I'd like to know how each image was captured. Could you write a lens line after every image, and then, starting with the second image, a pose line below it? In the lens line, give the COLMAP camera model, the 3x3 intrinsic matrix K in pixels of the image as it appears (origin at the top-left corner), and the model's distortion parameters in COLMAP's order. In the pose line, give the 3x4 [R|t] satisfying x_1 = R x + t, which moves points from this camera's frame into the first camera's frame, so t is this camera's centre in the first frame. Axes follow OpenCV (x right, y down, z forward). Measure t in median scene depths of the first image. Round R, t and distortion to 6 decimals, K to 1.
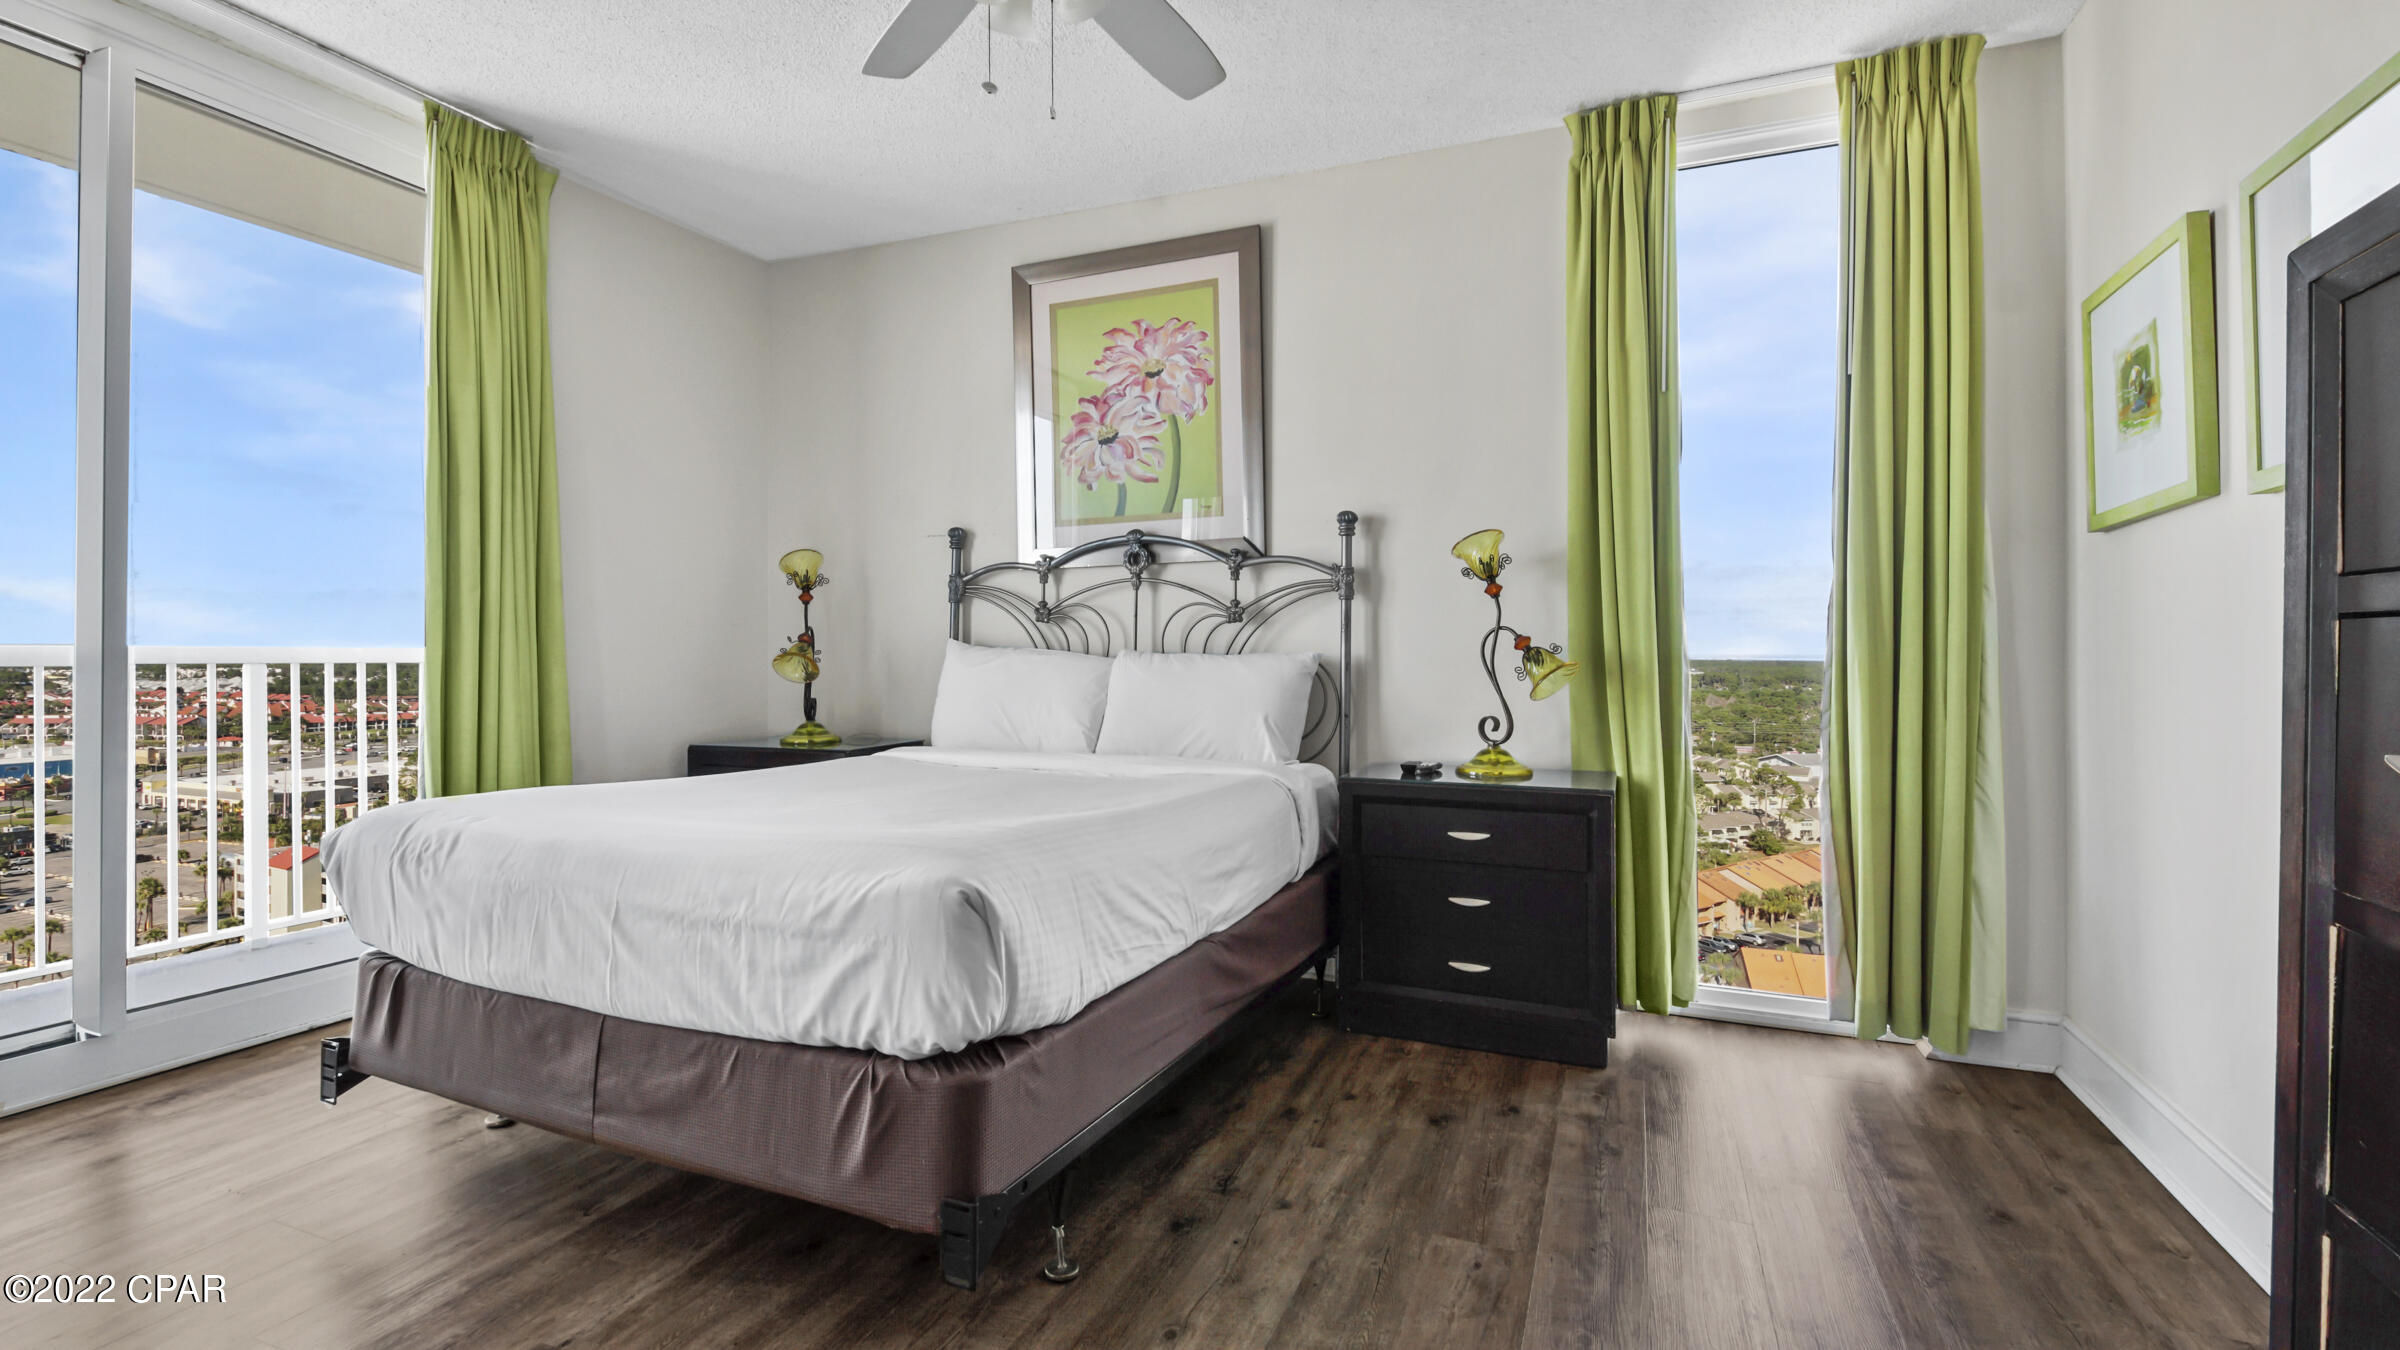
lens RADIAL K [[1020.4, 0, 1187.9], [0, 1020.4, 653.2], [0, 0, 1]] dist [0.037600, -0.018411]
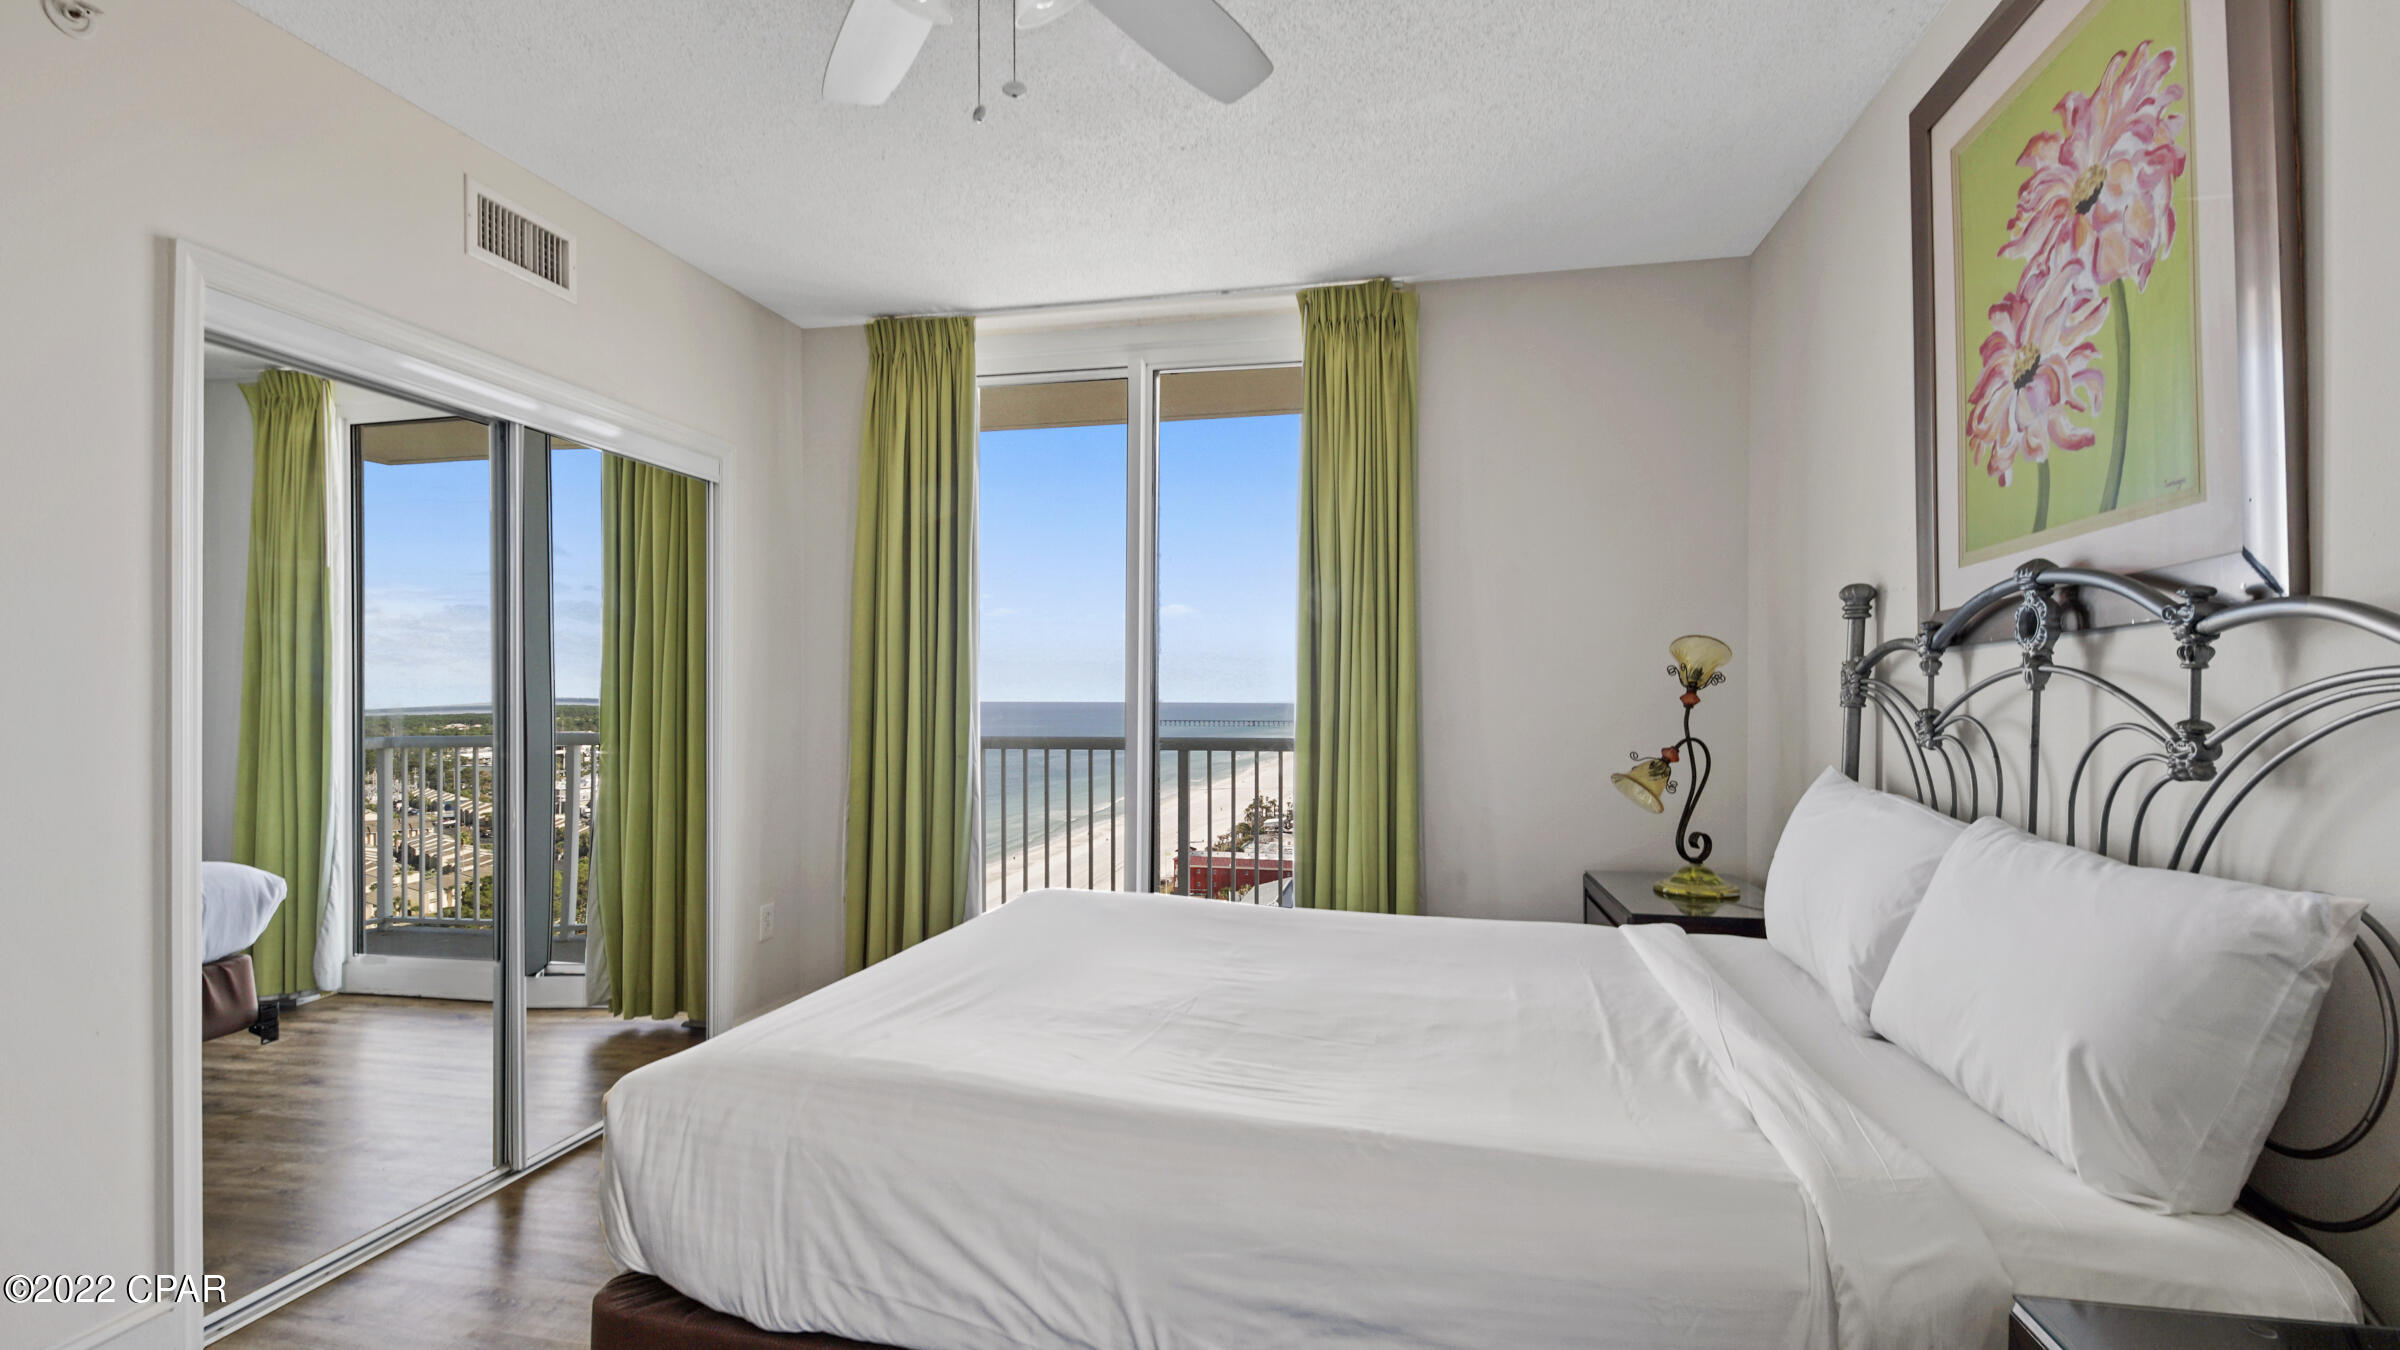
lens RADIAL K [[1047.6, 0, 1193.9], [0, 1047.6, 702.8], [0, 0, 1]] dist [0.043320, -0.021270]
pose [[0.211393, -0.000243, -0.977401, 0.338141], [-0.006422, 0.999978, -0.001637, -0.052759], [0.977380, 0.006623, 0.211386, 0.524831]]
